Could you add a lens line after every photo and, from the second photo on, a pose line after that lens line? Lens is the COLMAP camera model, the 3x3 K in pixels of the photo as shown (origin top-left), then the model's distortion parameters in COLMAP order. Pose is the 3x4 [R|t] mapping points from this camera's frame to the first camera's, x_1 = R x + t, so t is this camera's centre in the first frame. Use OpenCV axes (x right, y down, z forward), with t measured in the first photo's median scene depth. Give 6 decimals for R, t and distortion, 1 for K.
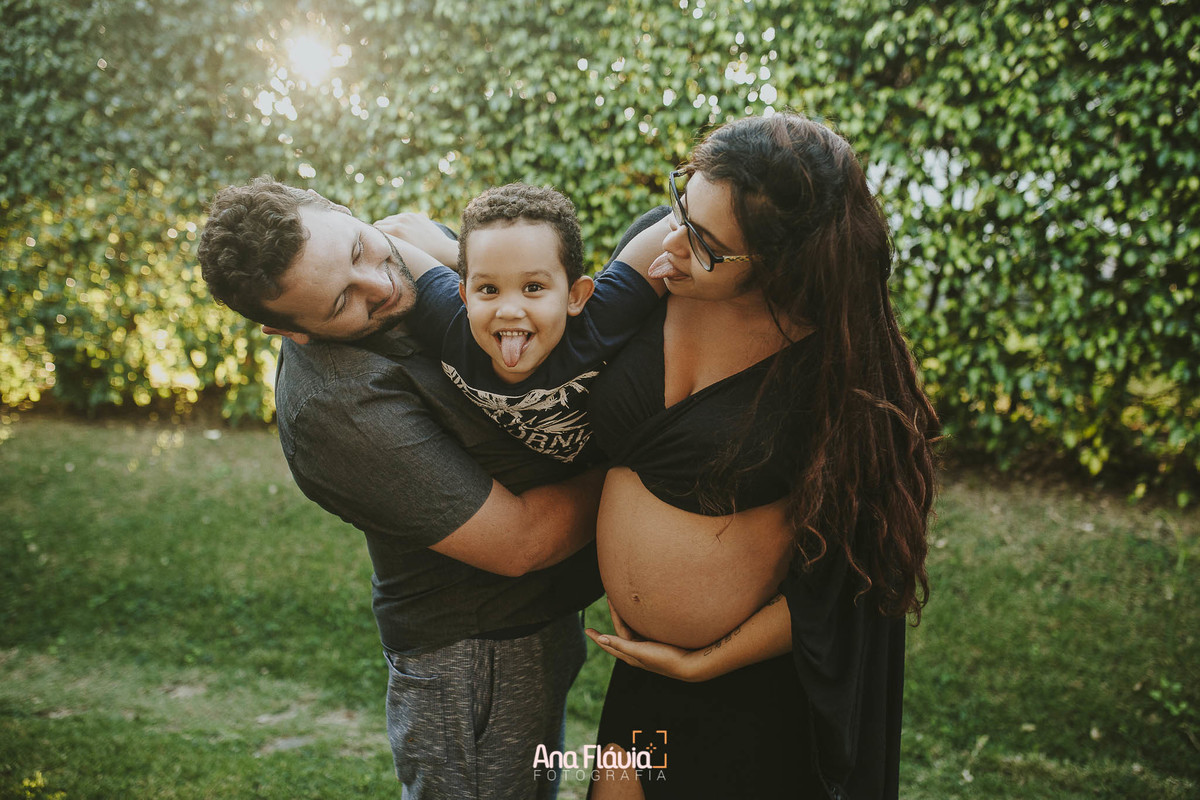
lens RADIAL K [[1147.6, 0, 596.9], [0, 1147.6, 403.3], [0, 0, 1]] dist [-0.021849, 0.000000]
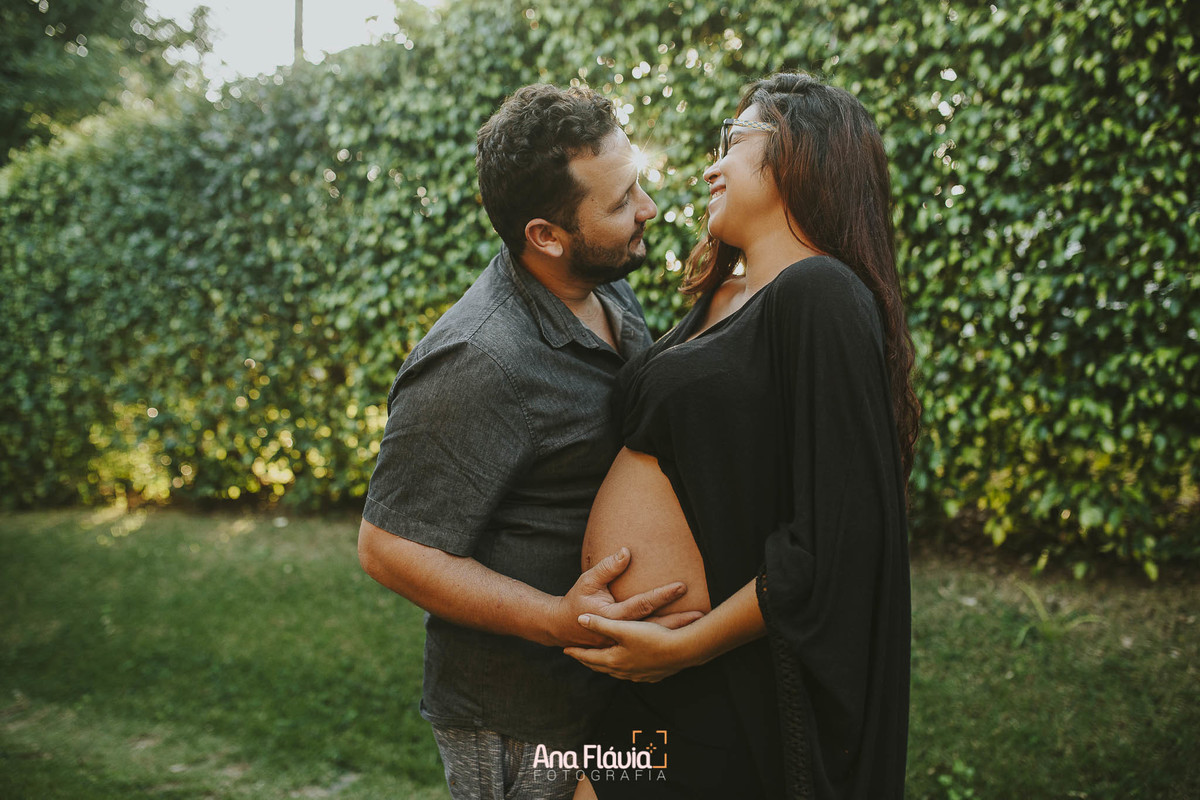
lens RADIAL K [[1147.6, 0, 618.9], [0, 1147.6, 410.5], [0, 0, 1]] dist [-0.021849, 0.000000]
pose [[0.961675, -0.041187, -0.271082, 0.379328], [0.019477, 0.996418, -0.082294, 0.022854], [0.273501, 0.073860, 0.959032, 0.015930]]
